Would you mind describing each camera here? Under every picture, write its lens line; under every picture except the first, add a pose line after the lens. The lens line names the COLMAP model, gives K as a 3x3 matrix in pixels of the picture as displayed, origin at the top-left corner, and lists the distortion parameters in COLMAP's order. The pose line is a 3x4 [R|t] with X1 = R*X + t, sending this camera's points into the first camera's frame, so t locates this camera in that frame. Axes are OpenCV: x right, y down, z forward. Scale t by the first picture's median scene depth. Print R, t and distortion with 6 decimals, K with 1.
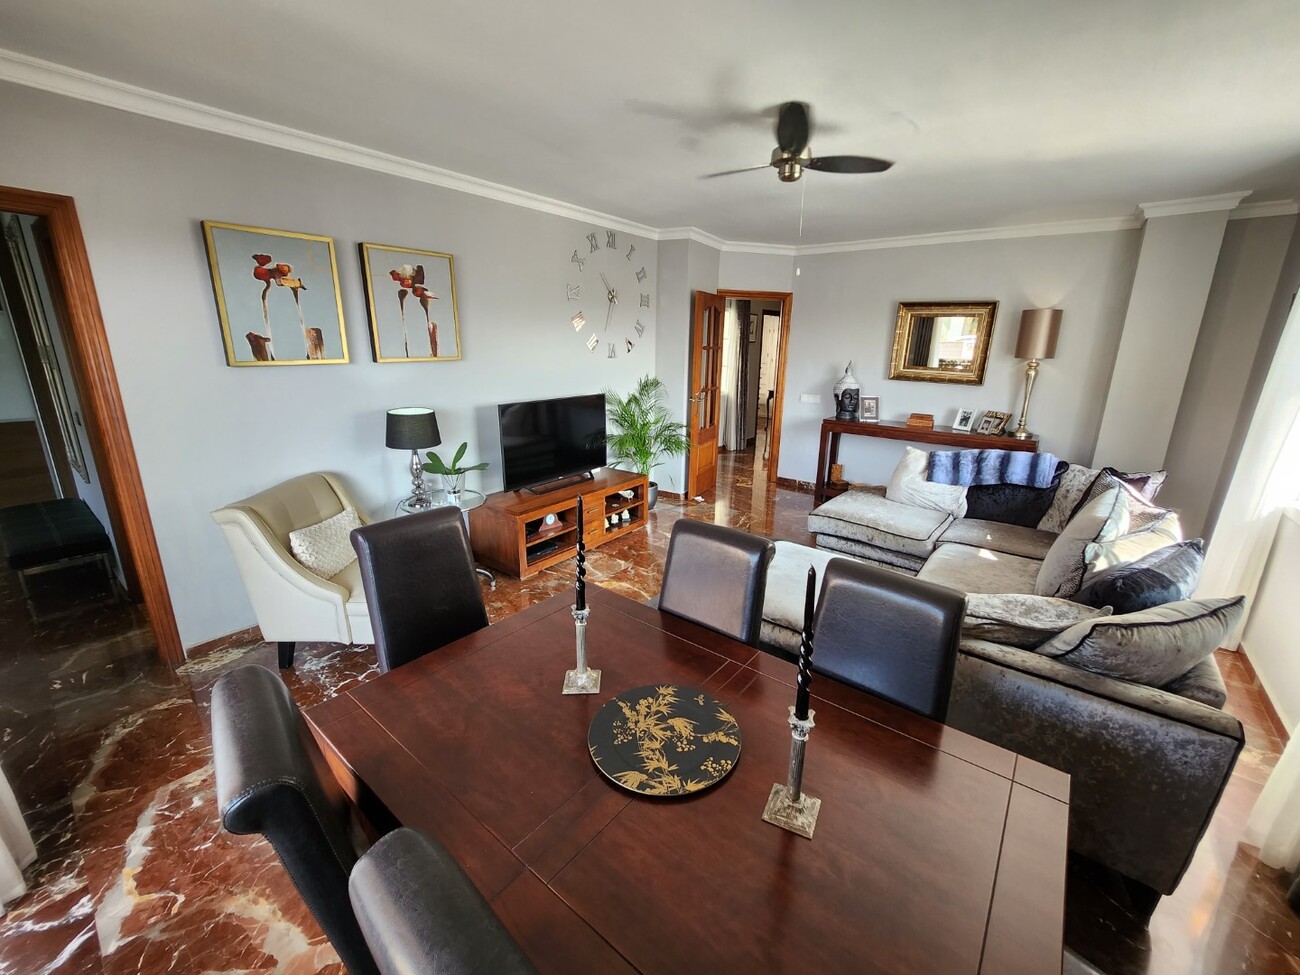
lens RADIAL K [[521.1, 0, 658.1], [0, 521.1, 483.2], [0, 0, 1]] dist [-0.015429, 0.000030]
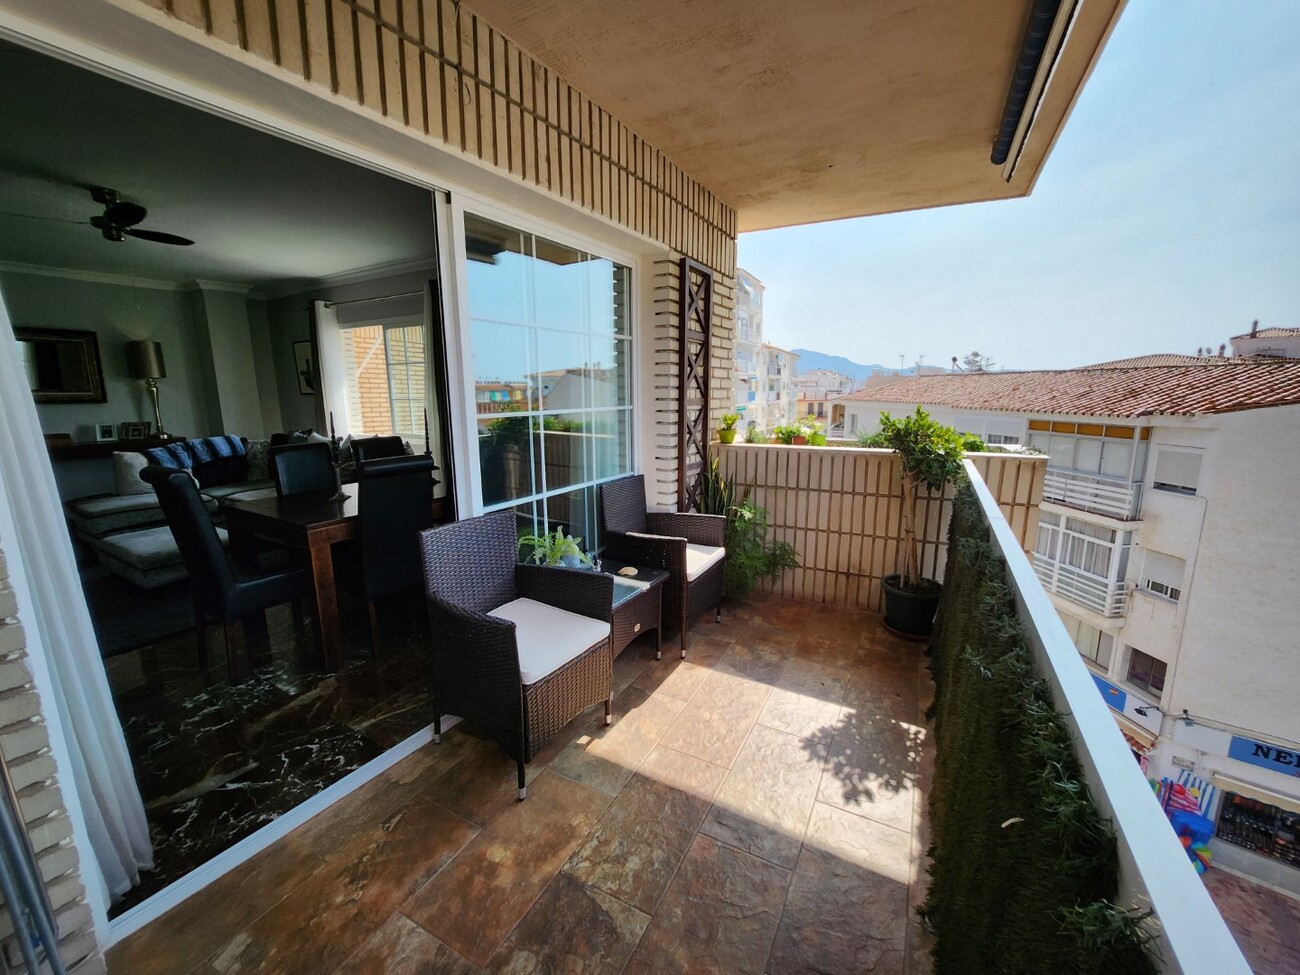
lens RADIAL K [[521.1, 0, 658.1], [0, 521.1, 483.2], [0, 0, 1]] dist [-0.015429, 0.000030]
pose [[-0.139639, -0.194585, 0.970895, -0.744419], [0.262760, 0.938069, 0.225797, 0.051331], [-0.954703, 0.286642, -0.079862, -0.046621]]
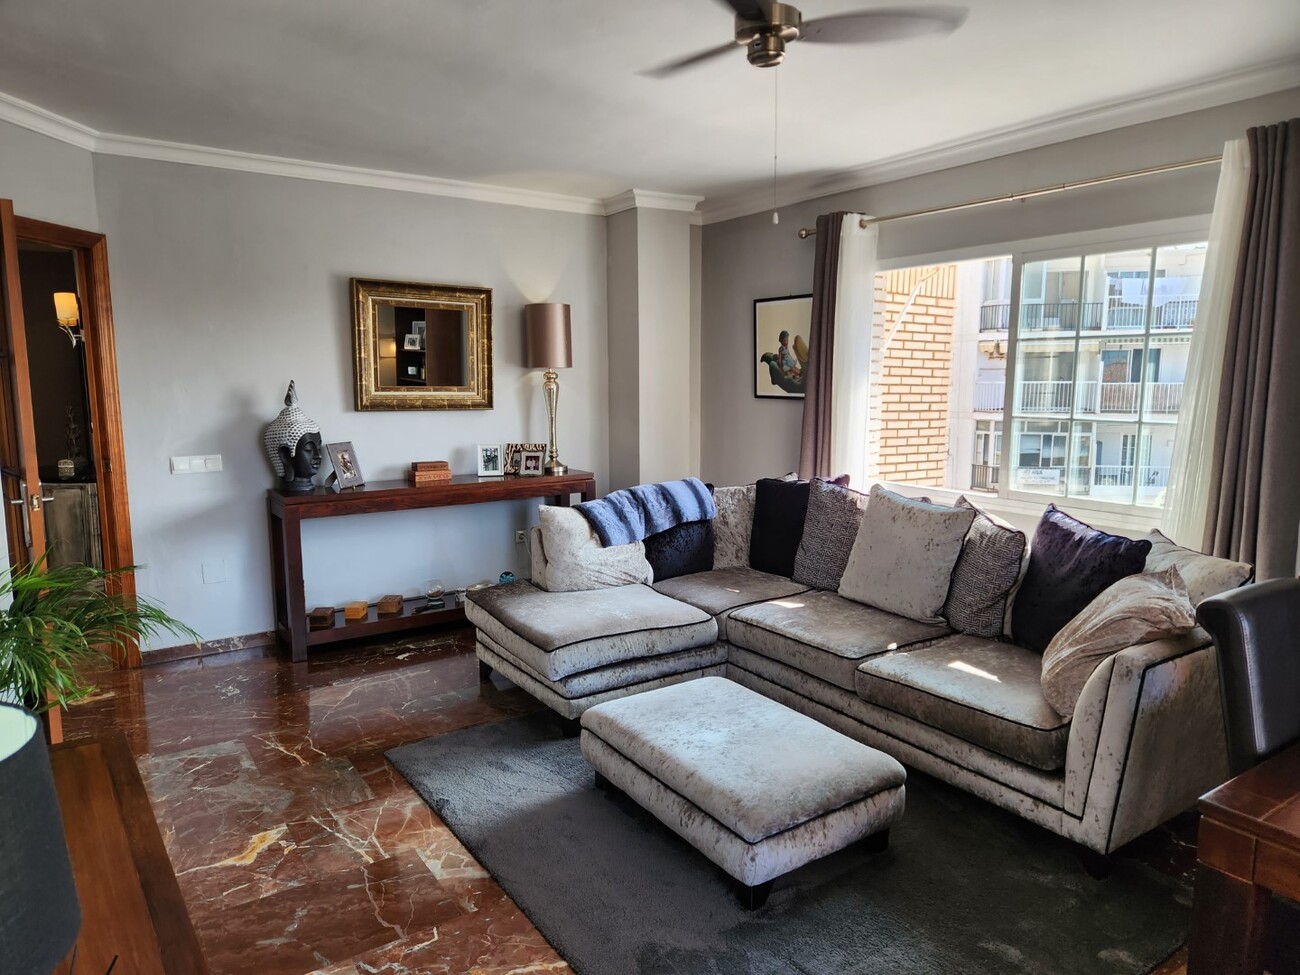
lens RADIAL K [[868.5, 0, 650.3], [0, 868.5, 490.3], [0, 0, 1]] dist [0.095256, -0.090477]
pose [[0.301523, -0.146453, 0.942144, -0.435723], [0.255857, 0.964319, 0.068016, -0.115802], [-0.918489, 0.220546, 0.328235, 0.477522]]
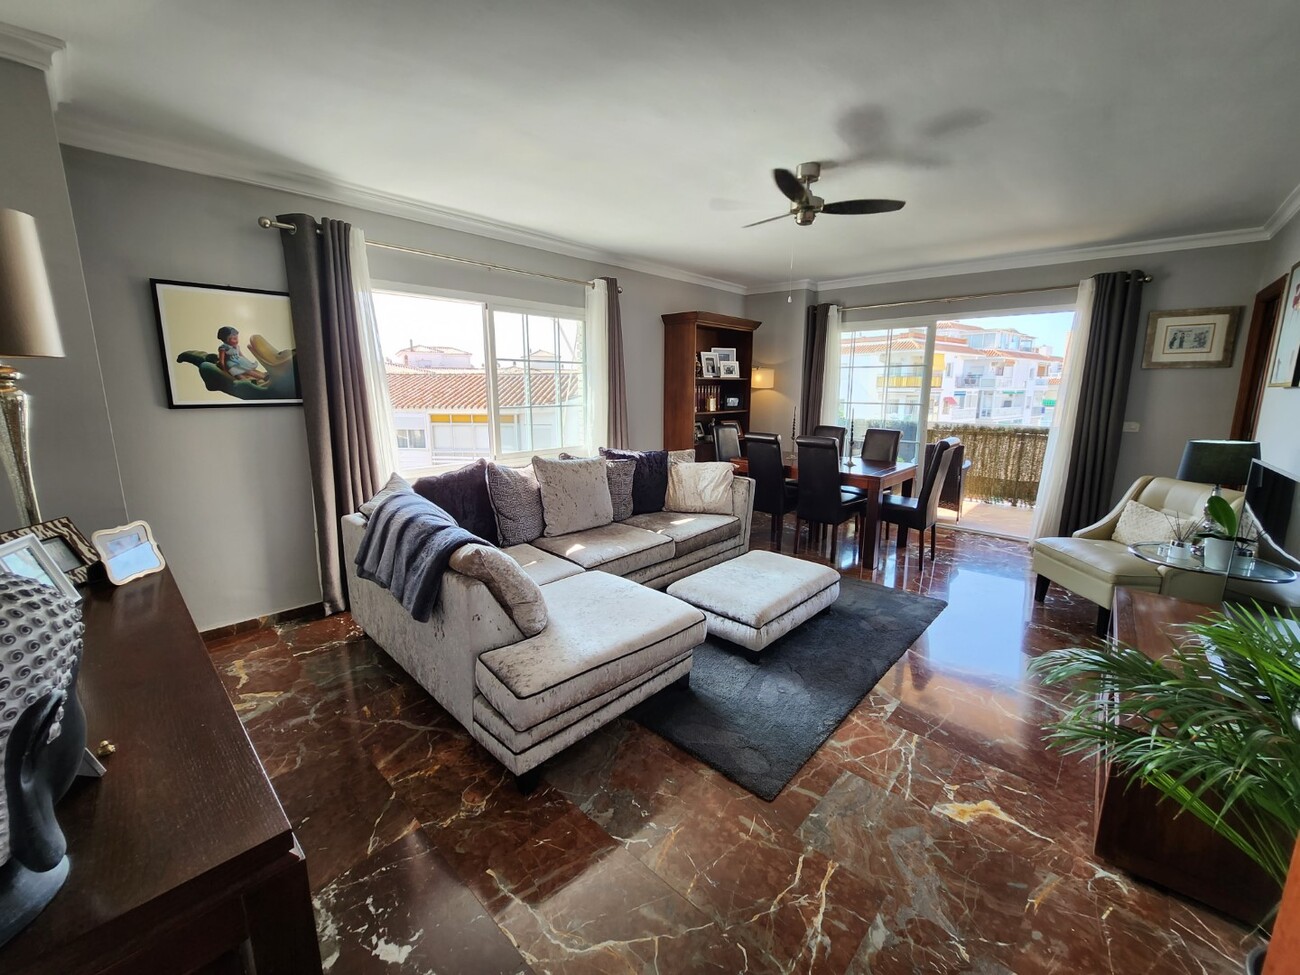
lens RADIAL K [[521.1, 0, 658.1], [0, 521.1, 483.2], [0, 0, 1]] dist [-0.015429, 0.000030]
pose [[-0.996805, -0.034238, 0.072165, 0.259002], [0.000524, 0.900651, 0.434543, -0.302632], [-0.079874, 0.433192, -0.897756, 1.264451]]
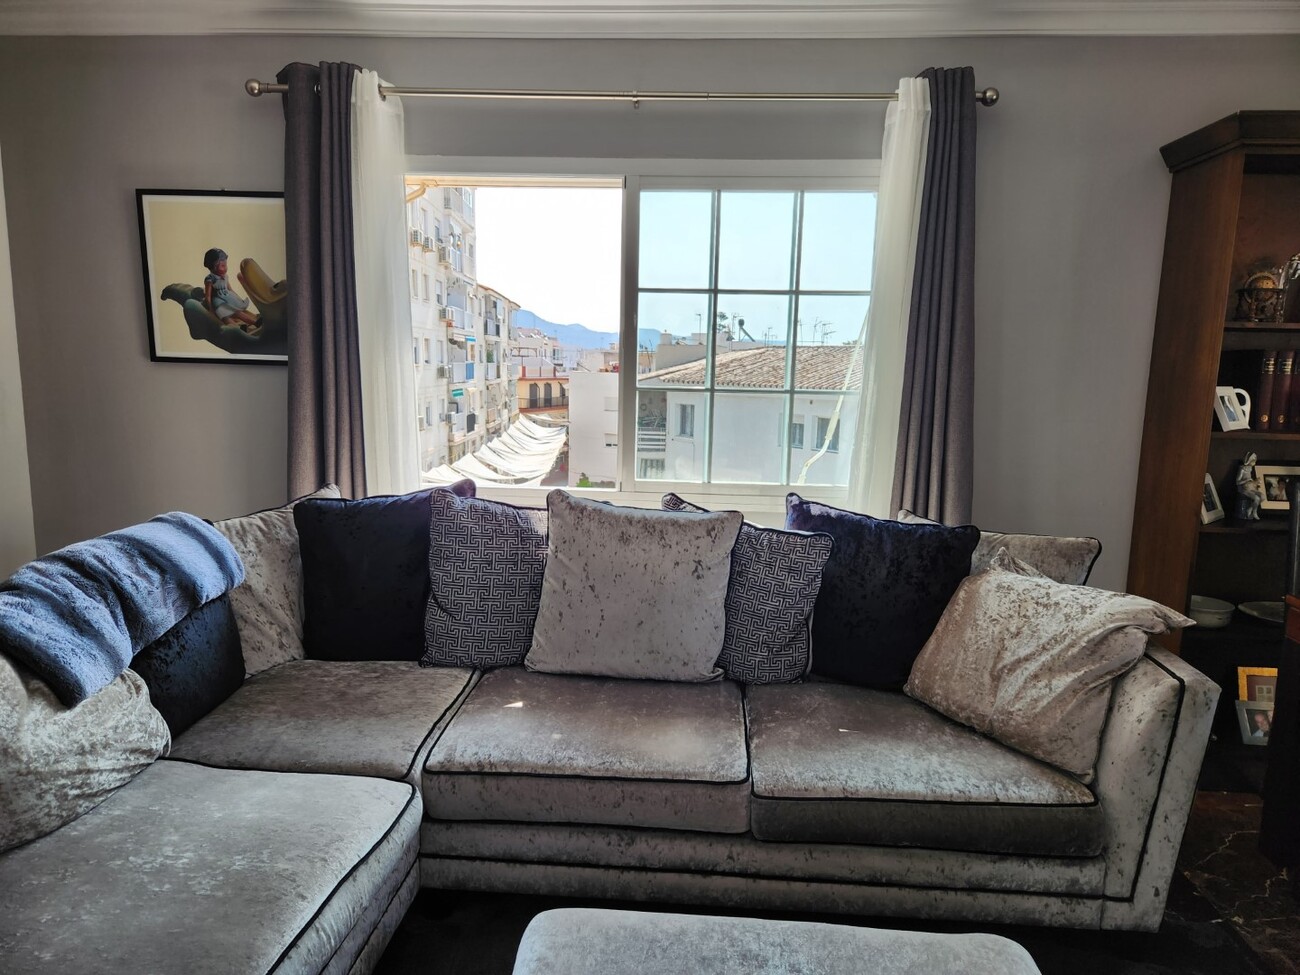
lens RADIAL K [[868.5, 0, 650.3], [0, 868.5, 490.3], [0, 0, 1]] dist [0.095256, -0.090477]
pose [[-0.570234, -0.150983, 0.807488, -0.024094], [0.184132, 0.934462, 0.304755, -0.171520], [-0.800580, 0.322466, -0.505062, 0.813339]]
